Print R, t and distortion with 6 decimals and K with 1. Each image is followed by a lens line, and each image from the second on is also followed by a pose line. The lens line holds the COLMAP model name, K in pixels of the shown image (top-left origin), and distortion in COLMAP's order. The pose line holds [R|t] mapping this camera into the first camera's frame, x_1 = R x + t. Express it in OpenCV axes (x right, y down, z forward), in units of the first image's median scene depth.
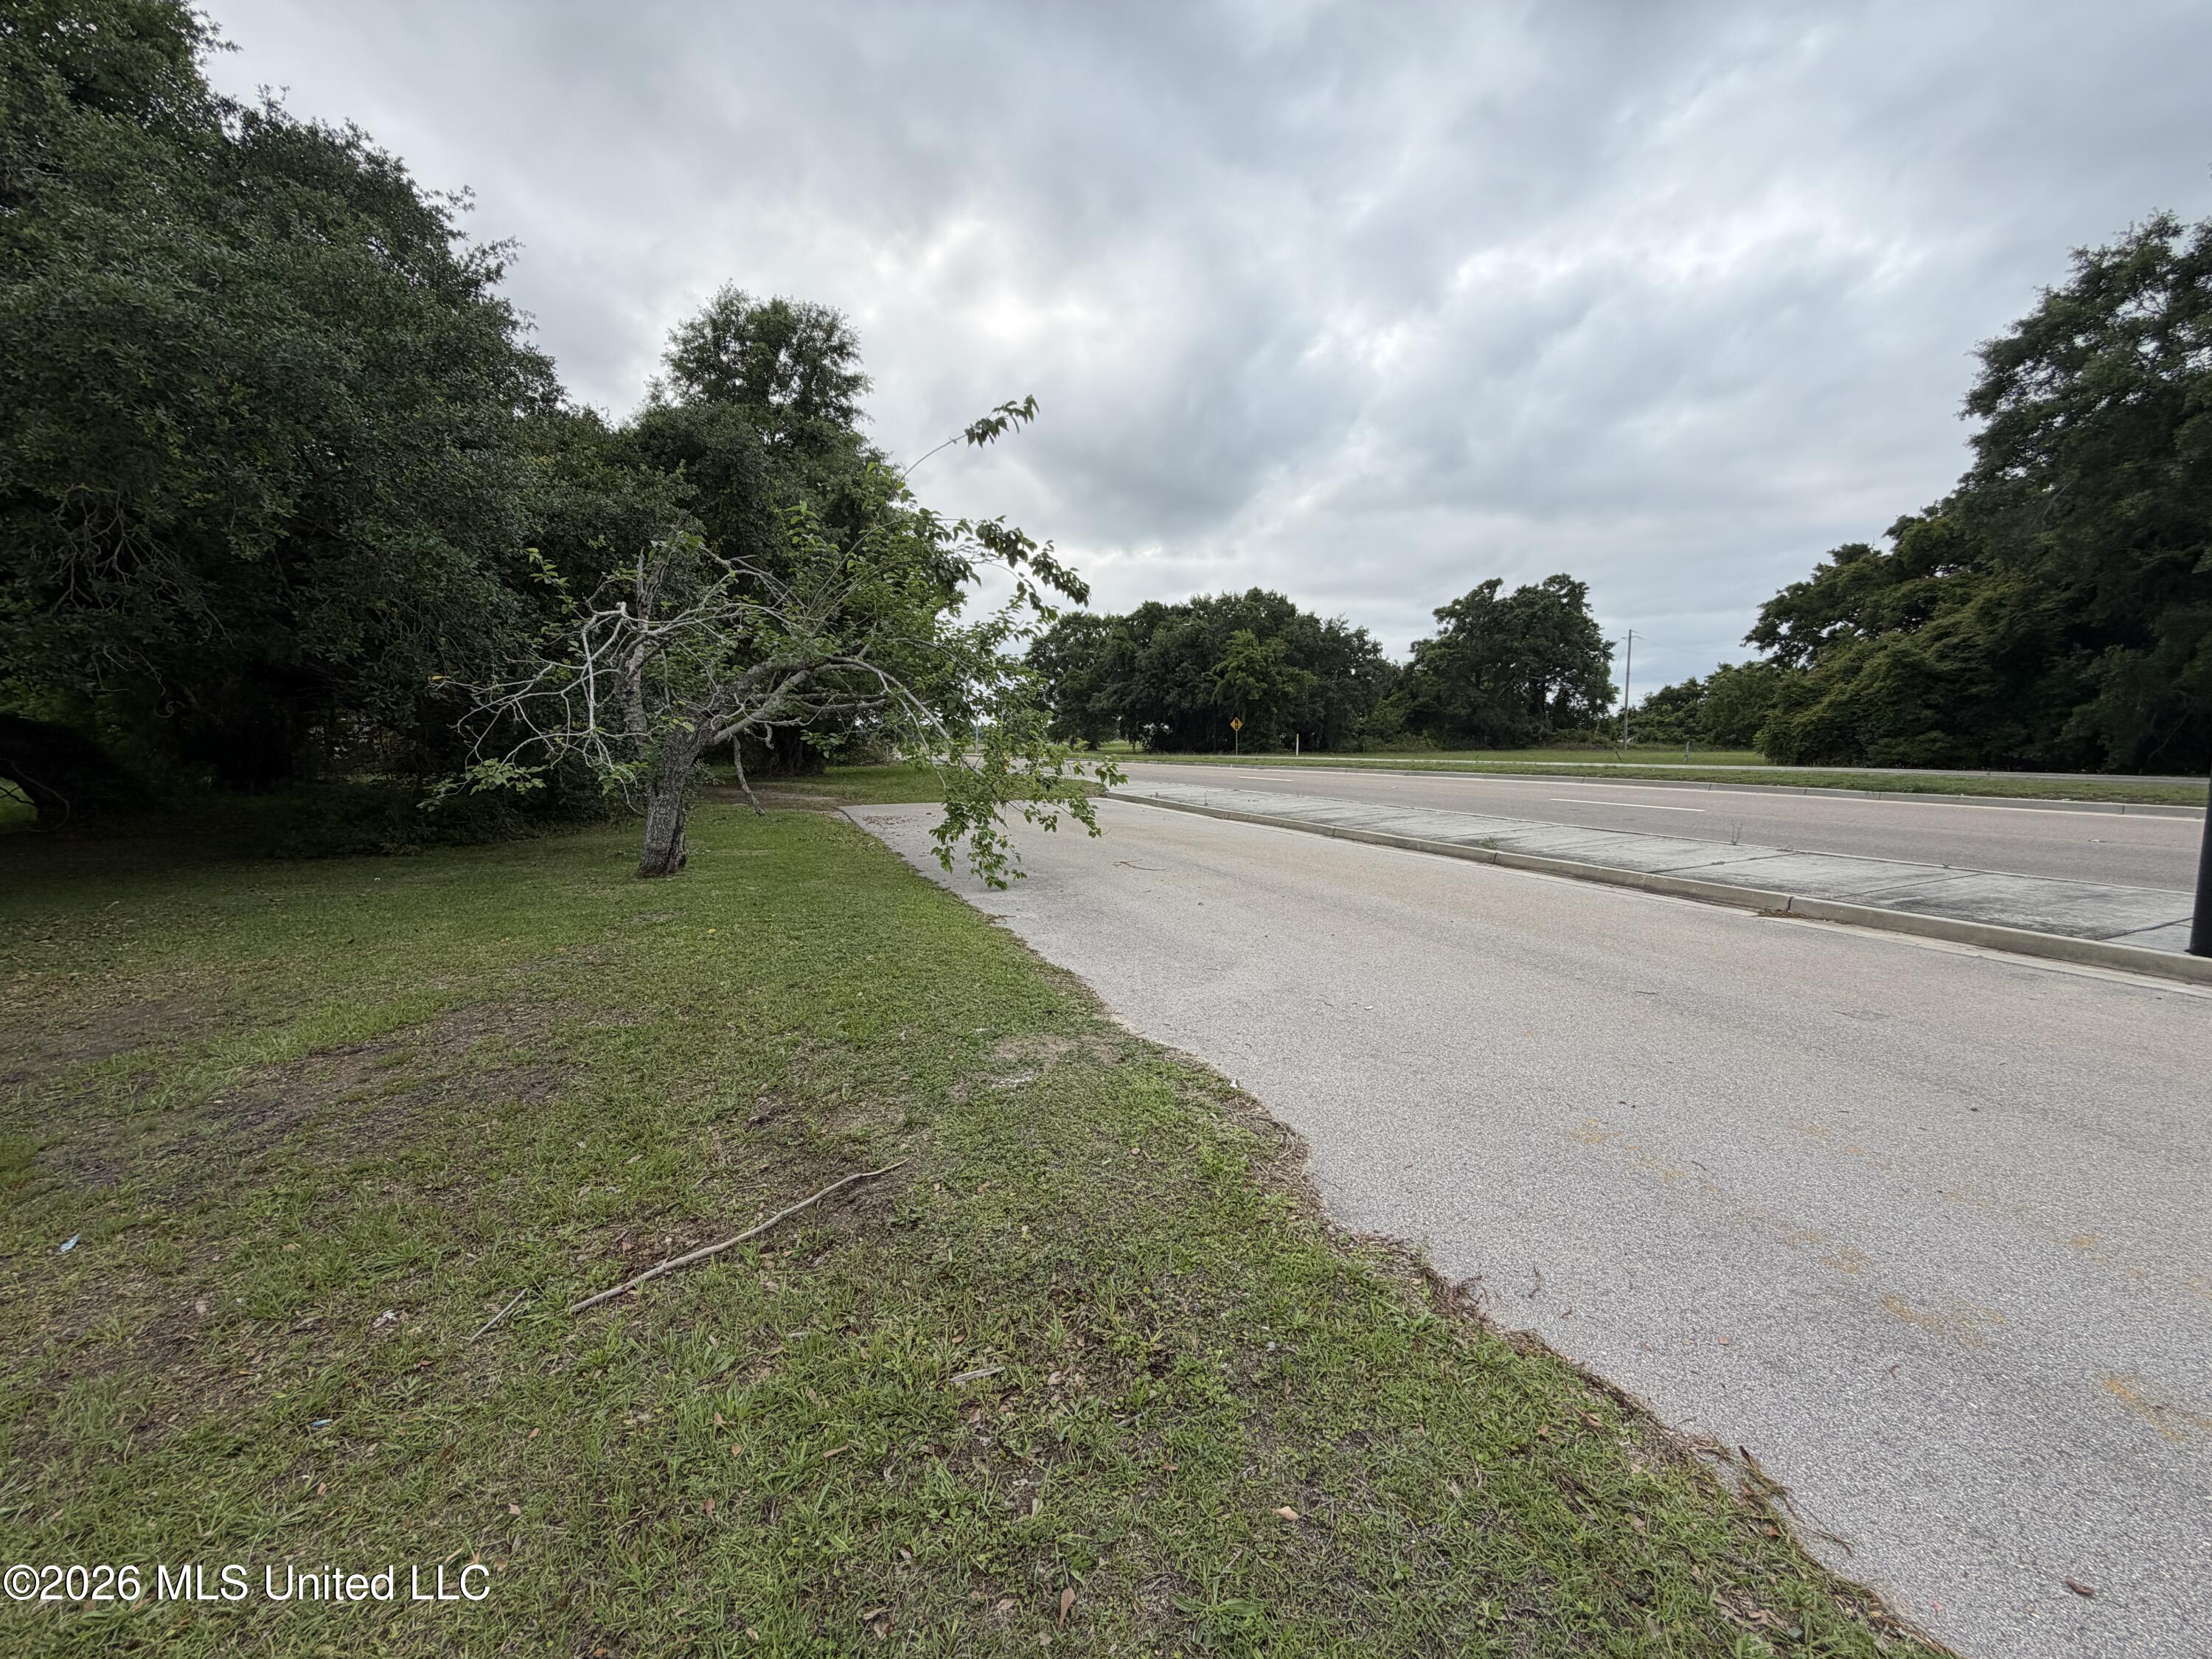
lens RADIAL K [[881.2, 0, 1103.1], [0, 881.2, 830.5], [0, 0, 1]] dist [-0.001309, 0.000204]
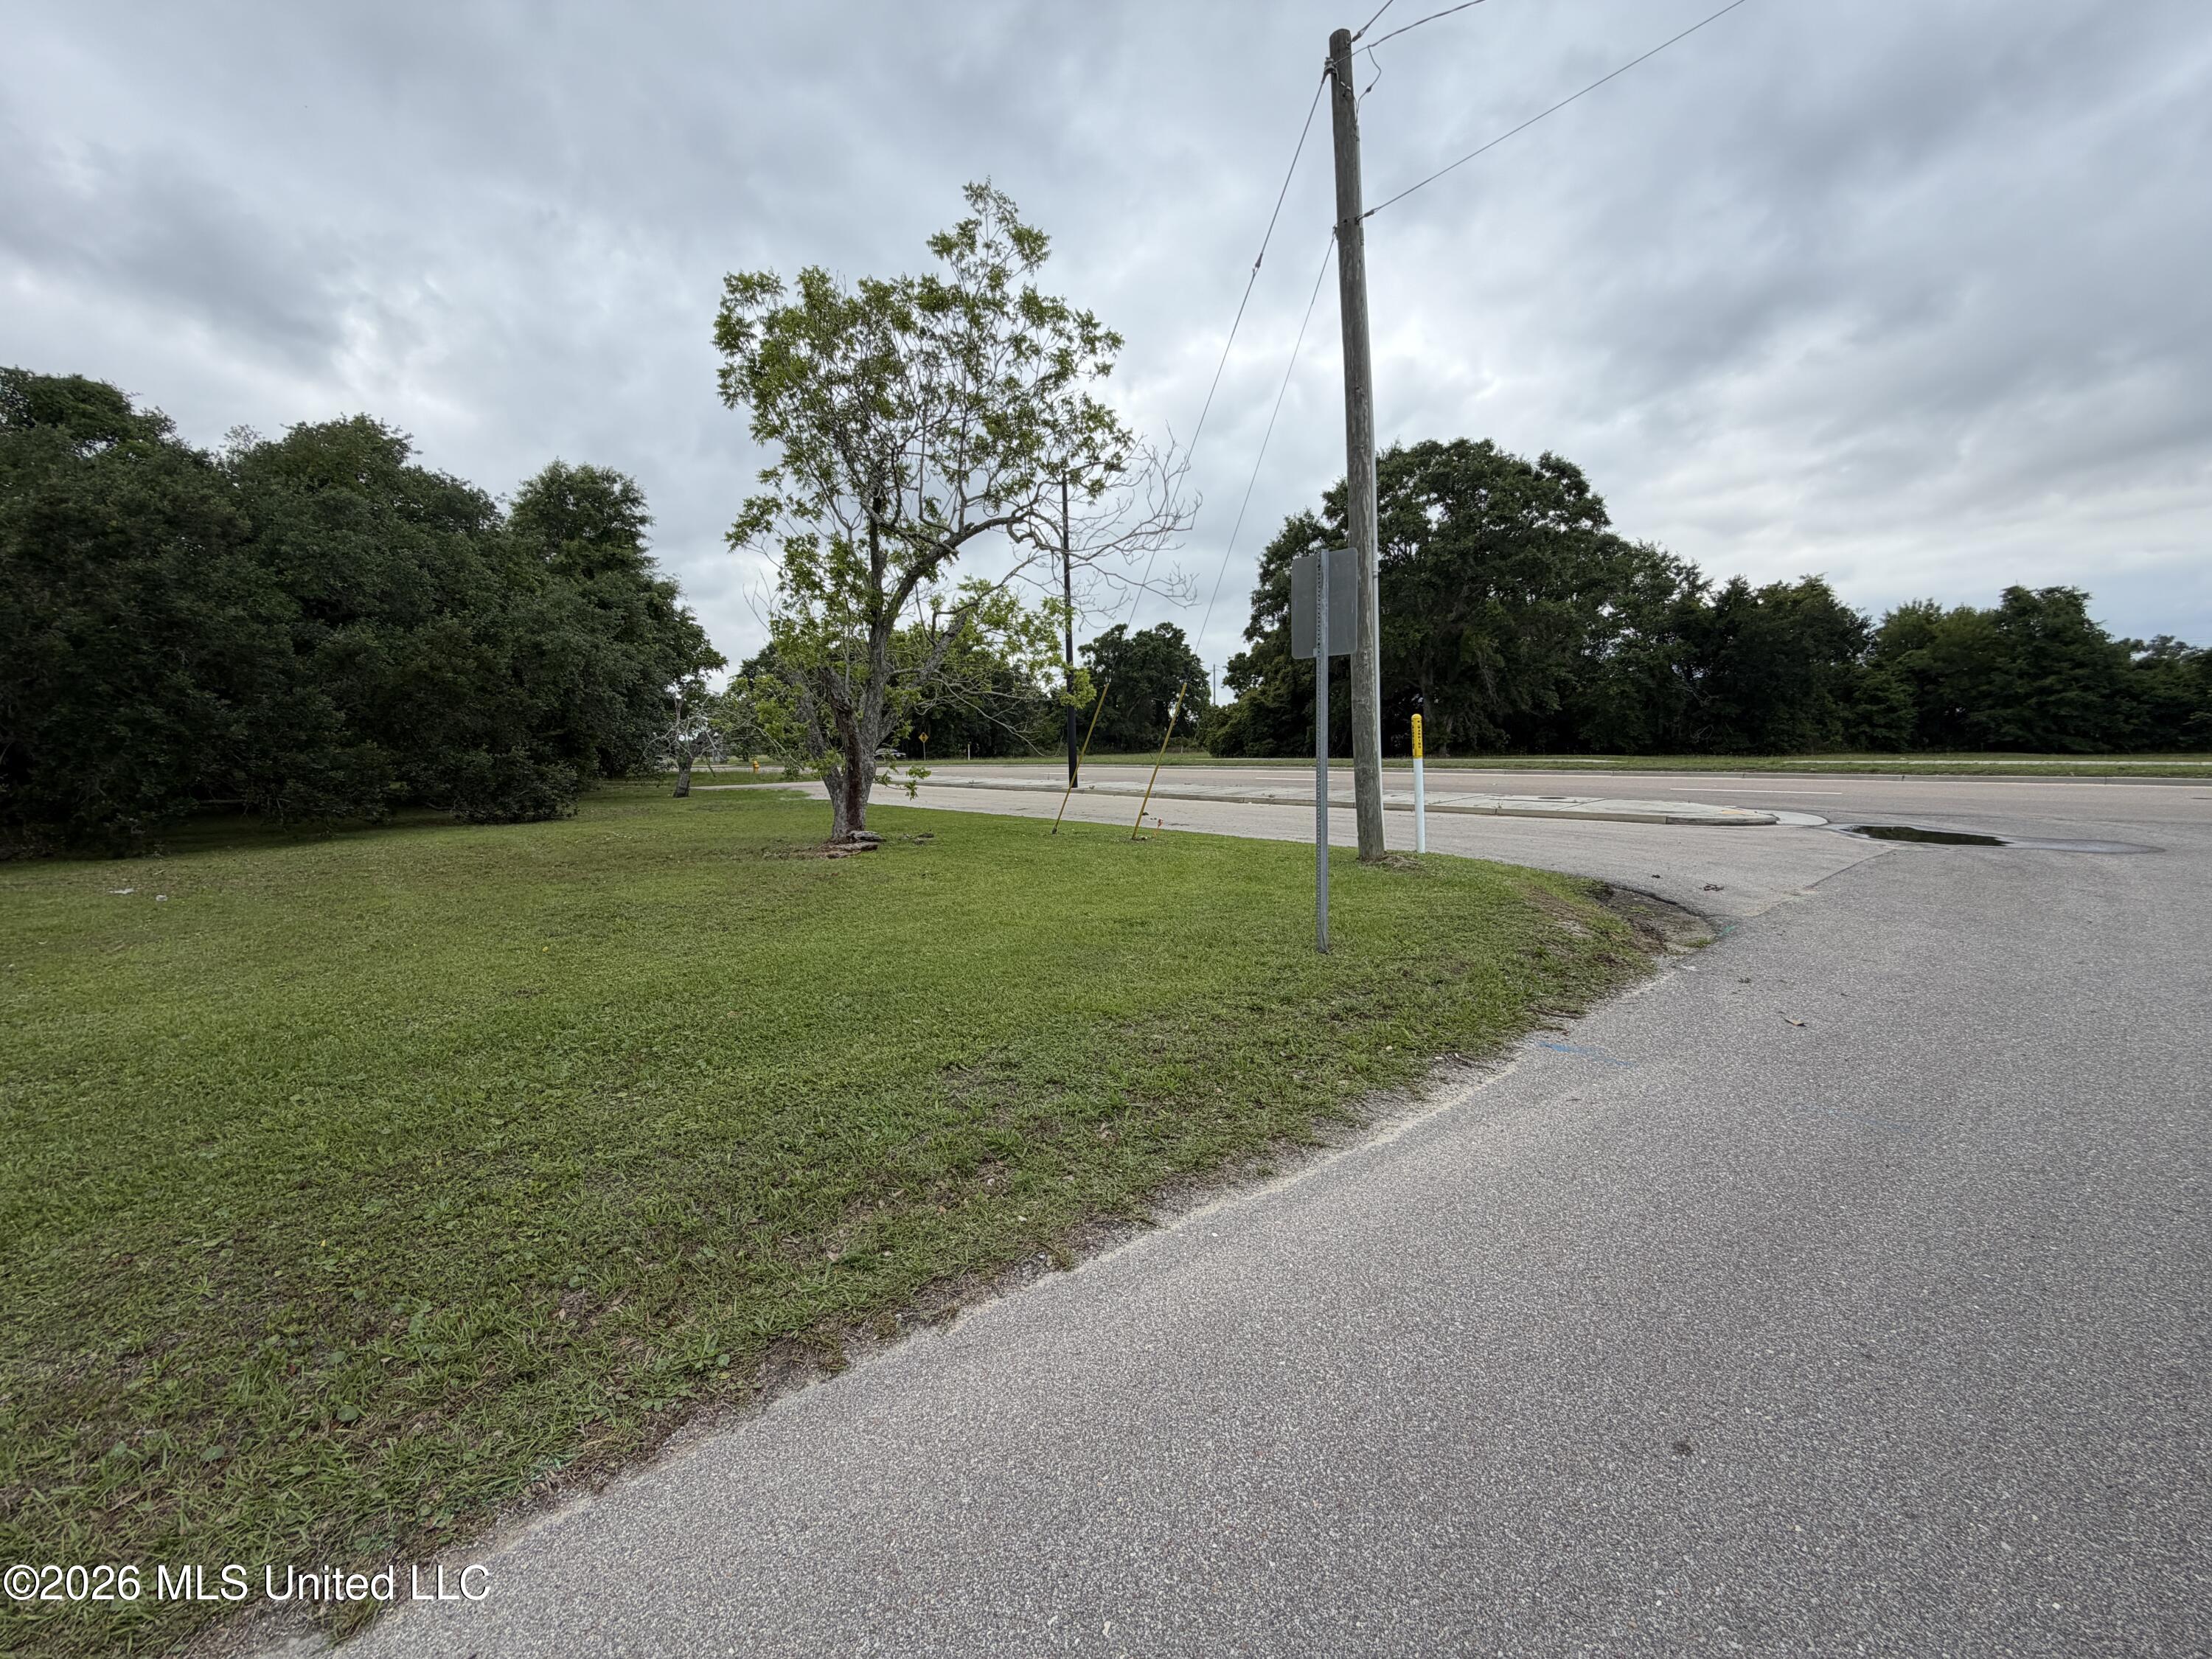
lens RADIAL K [[881.2, 0, 1099.1], [0, 881.2, 828.7], [0, 0, 1]] dist [-0.001309, 0.000204]
pose [[0.949716, -0.044706, 0.309905, -0.035012], [0.048684, 0.998801, -0.005109, 0.091215], [-0.309306, 0.019939, 0.950754, -0.859224]]
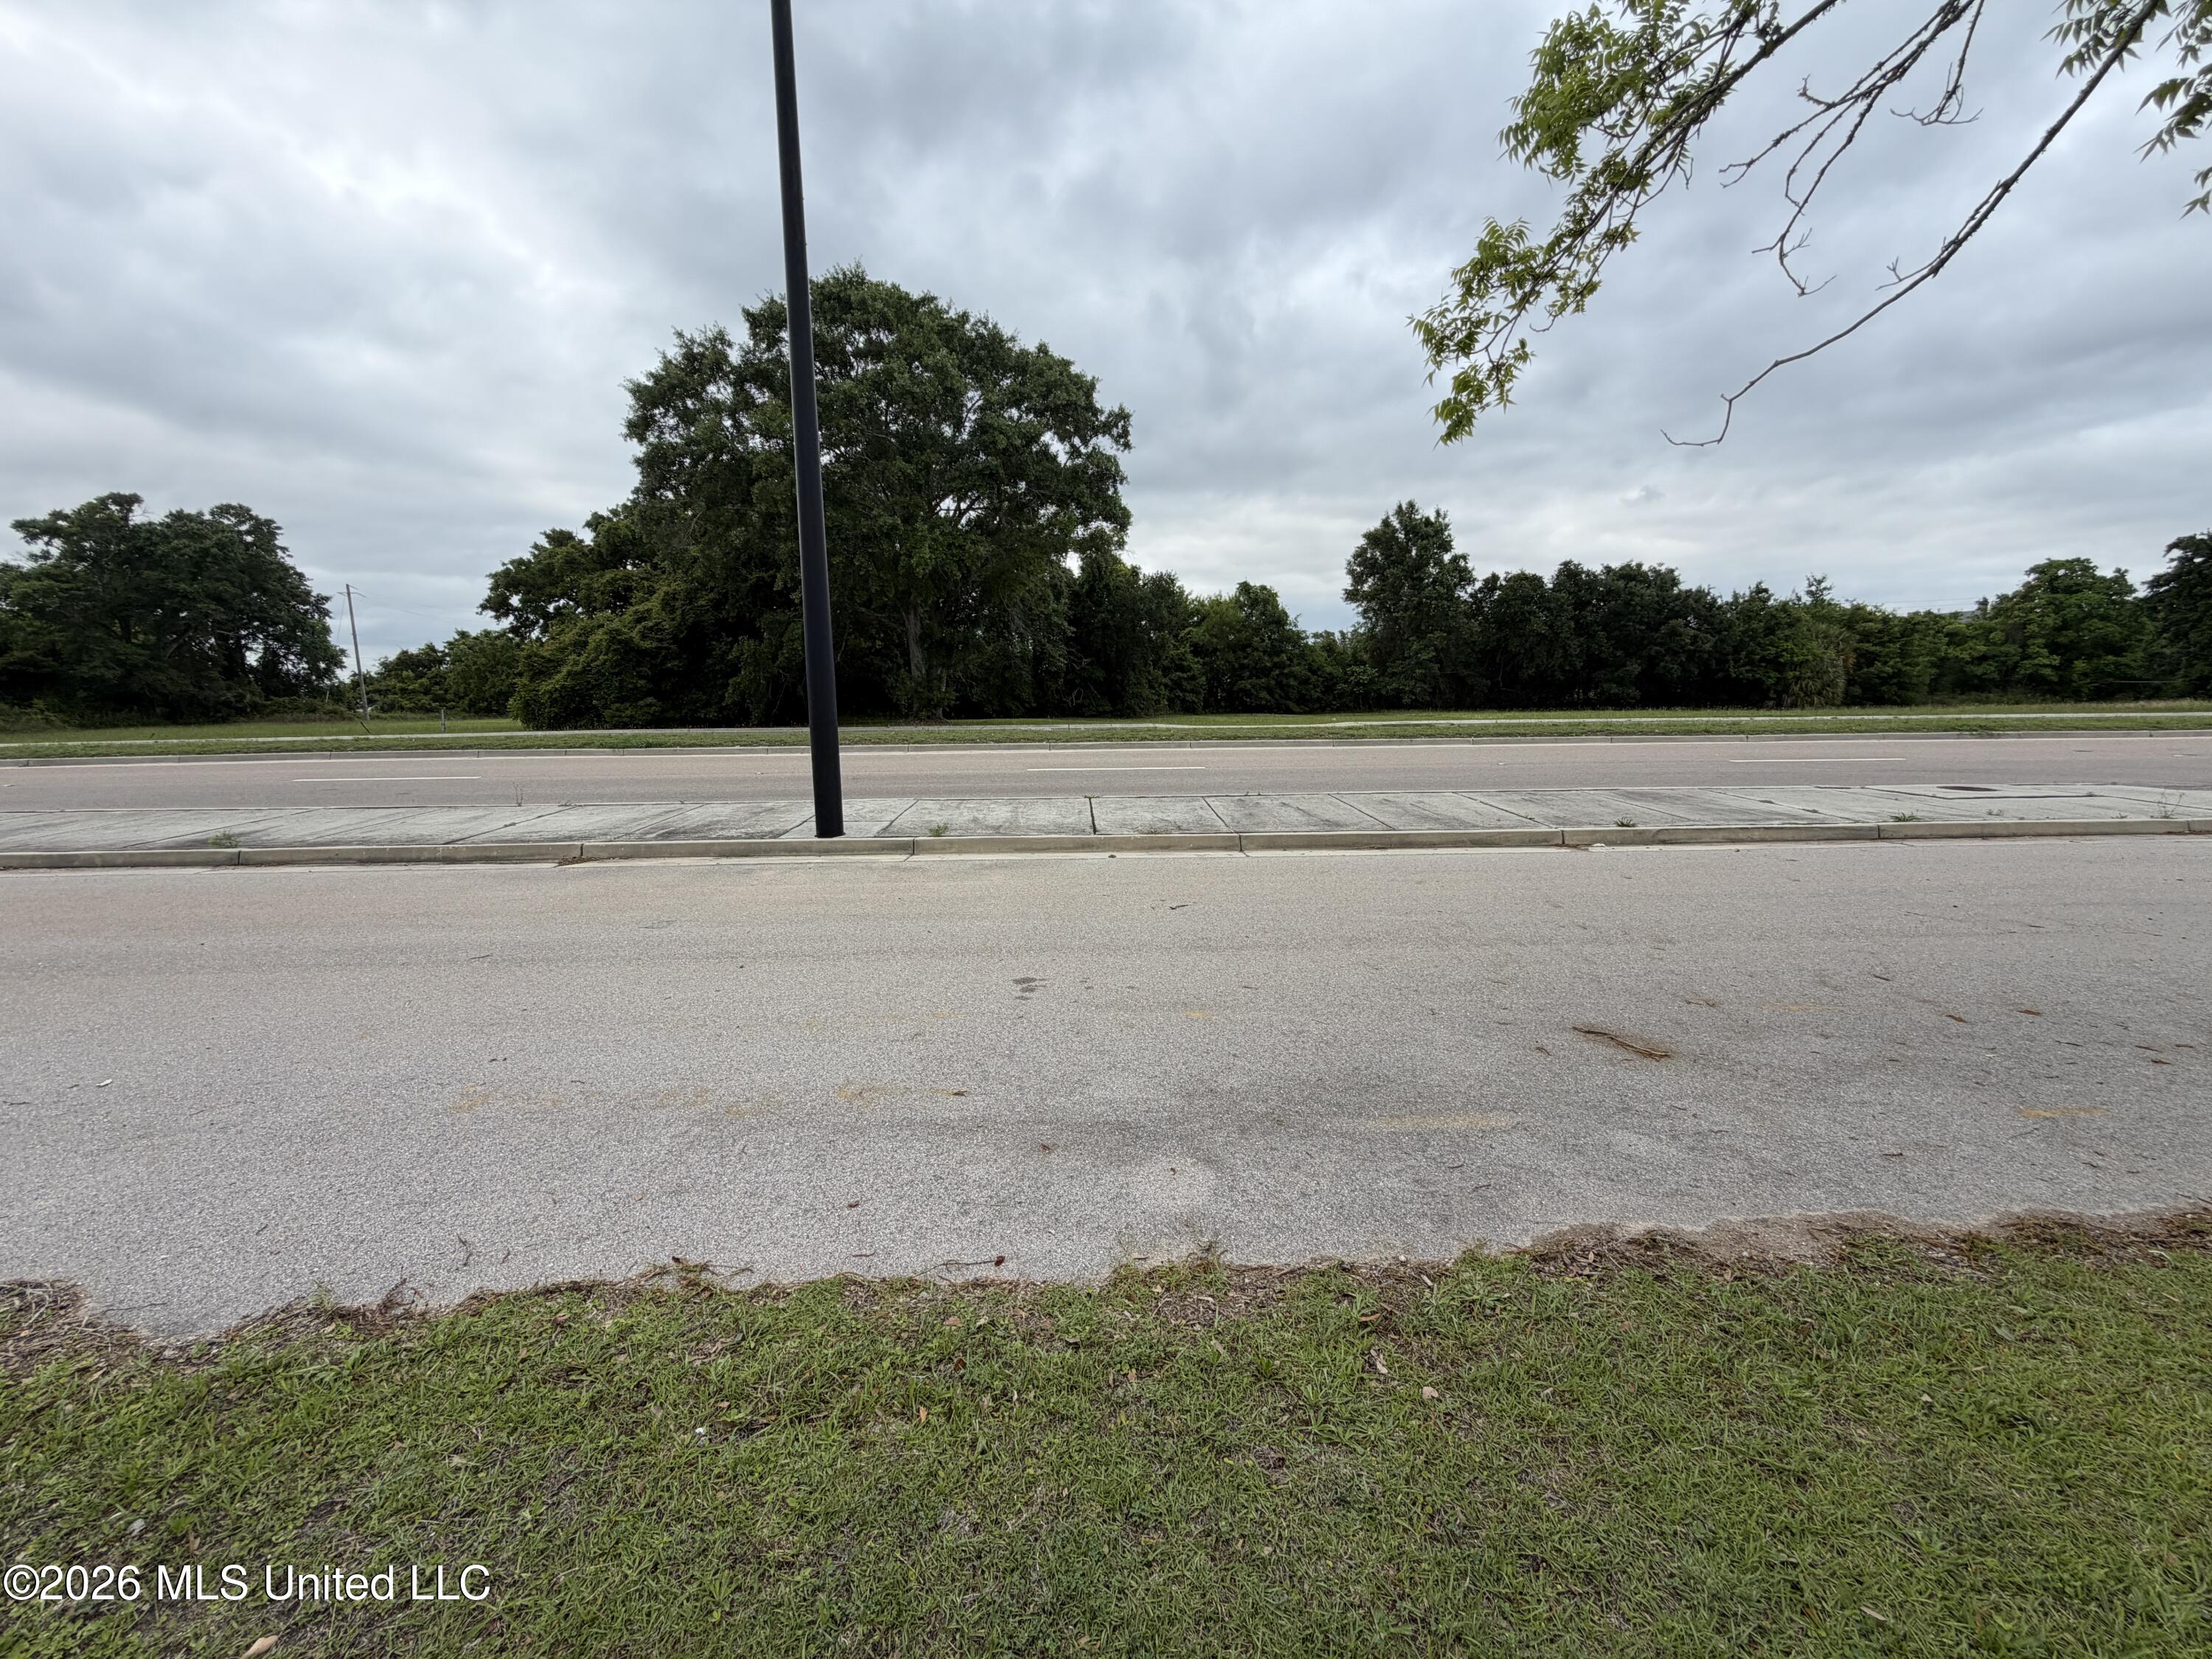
lens RADIAL K [[881.2, 0, 1096.1], [0, 881.2, 829.6], [0, 0, 1]] dist [-0.001309, 0.000204]
pose [[0.340610, -0.142782, 0.929300, -0.014657], [0.110141, 0.987656, 0.111379, 0.001413], [-0.933731, 0.064417, 0.352131, -0.005372]]
